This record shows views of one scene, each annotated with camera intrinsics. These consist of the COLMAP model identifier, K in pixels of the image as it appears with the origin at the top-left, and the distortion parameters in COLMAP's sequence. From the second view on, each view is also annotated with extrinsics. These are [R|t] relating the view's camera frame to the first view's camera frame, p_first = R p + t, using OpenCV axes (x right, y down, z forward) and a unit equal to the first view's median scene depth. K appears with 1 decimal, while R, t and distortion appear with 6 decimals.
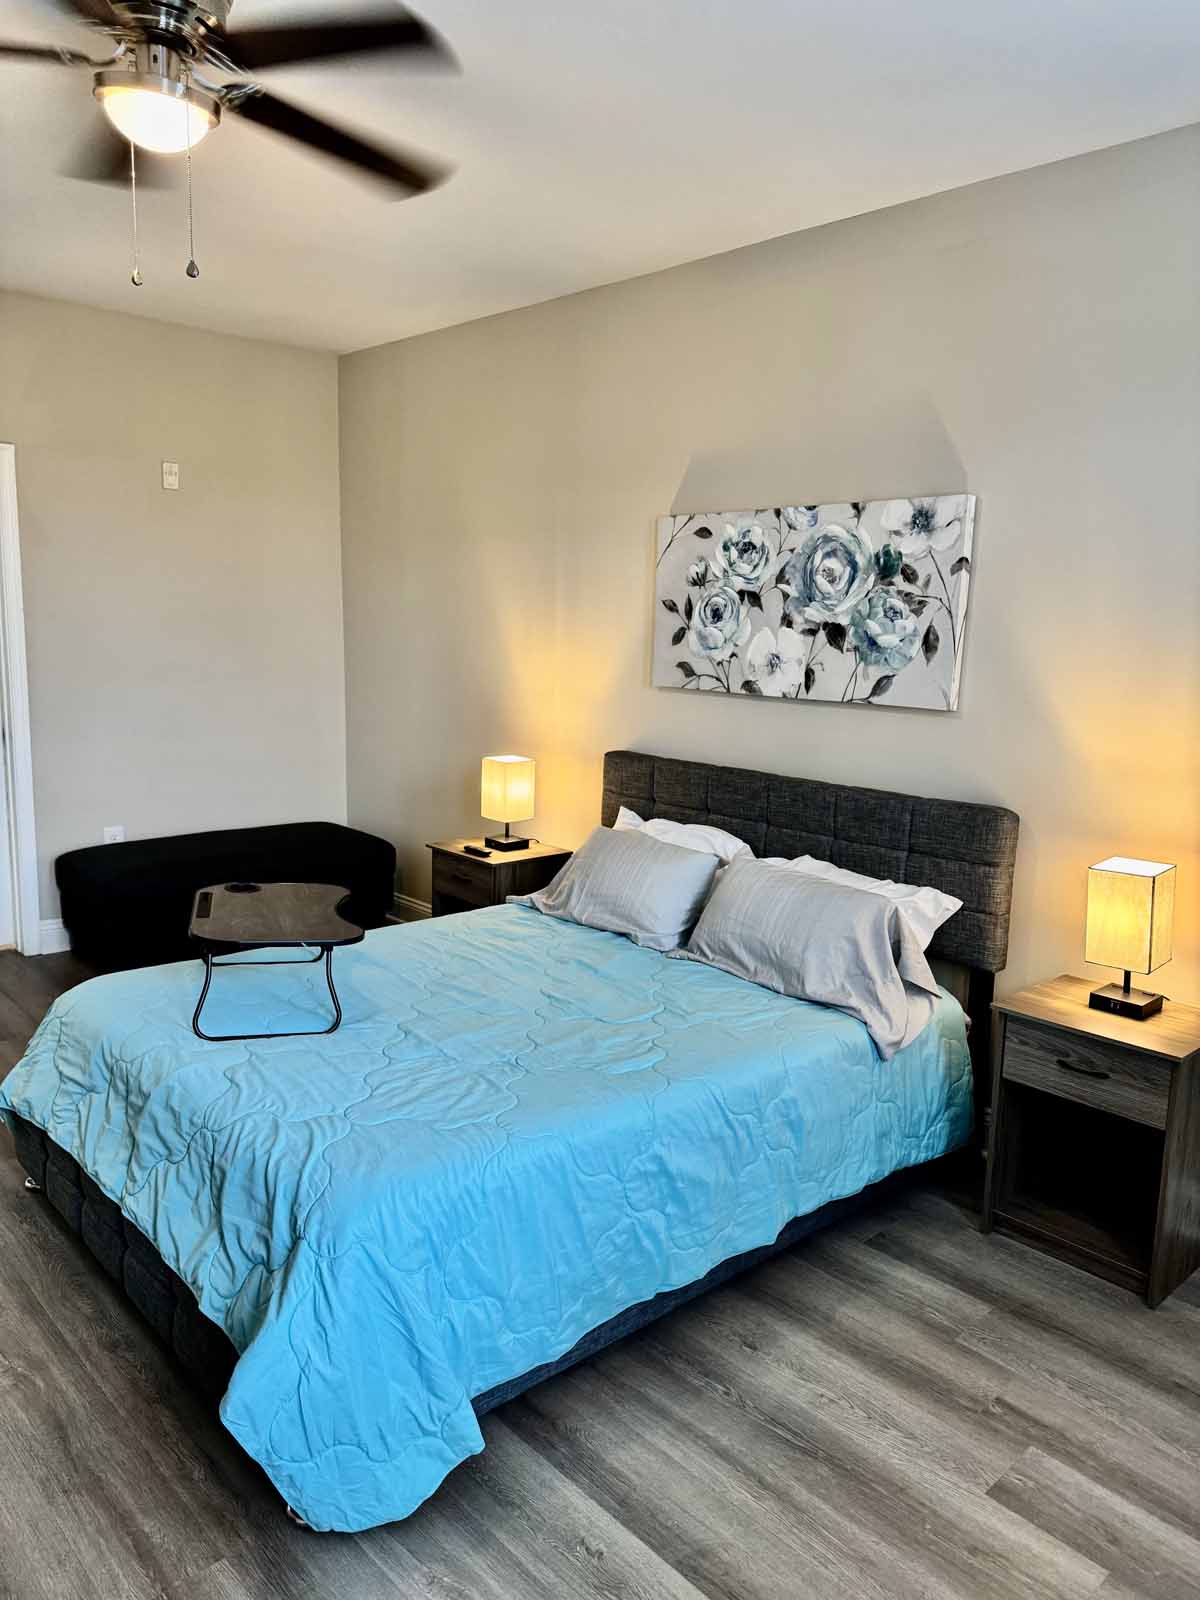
lens RADIAL K [[1109.8, 0, 598.5], [0, 1109.8, 809.7], [0, 0, 1]] dist [0.003387, -0.005308]
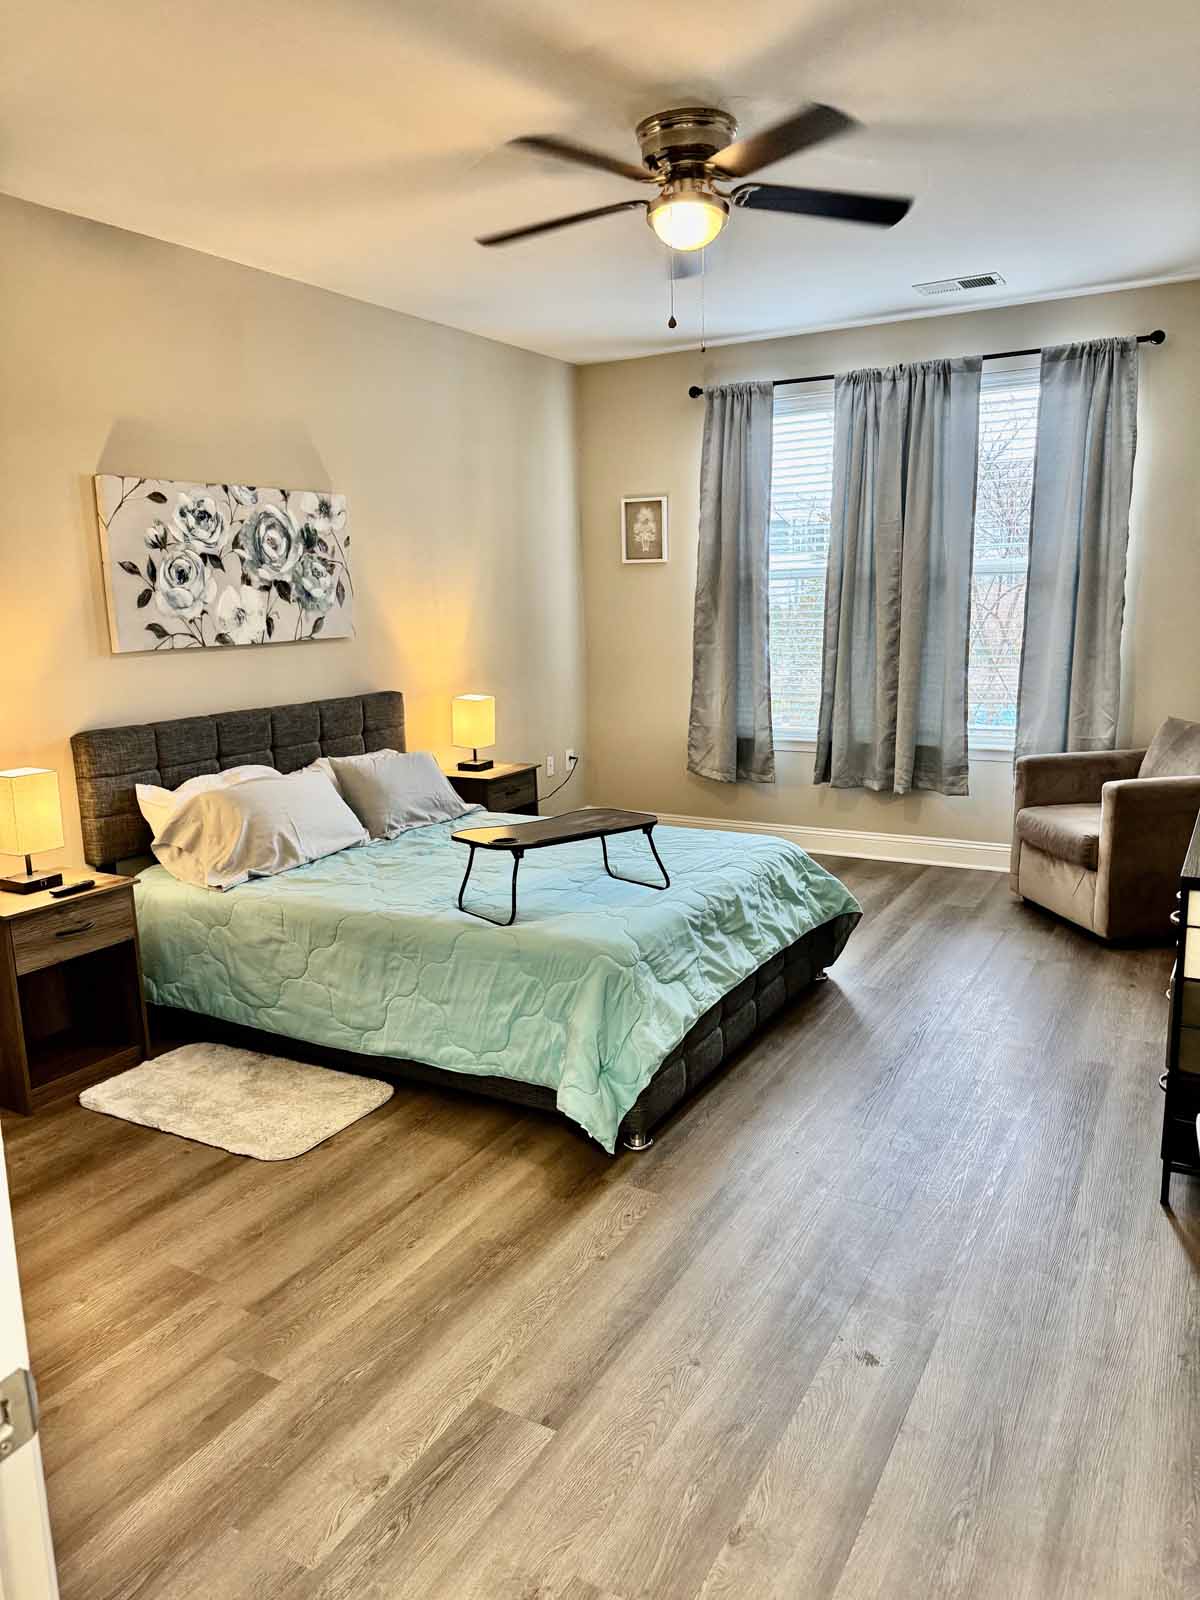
lens RADIAL K [[1109.8, 0, 599.9], [0, 1109.8, 796.8], [0, 0, 1]] dist [0.003387, -0.005308]
pose [[-0.300384, -0.177345, 0.937186, -1.126673], [0.191620, 0.951310, 0.241435, -0.165005], [-0.934372, 0.252107, -0.251775, 1.011691]]
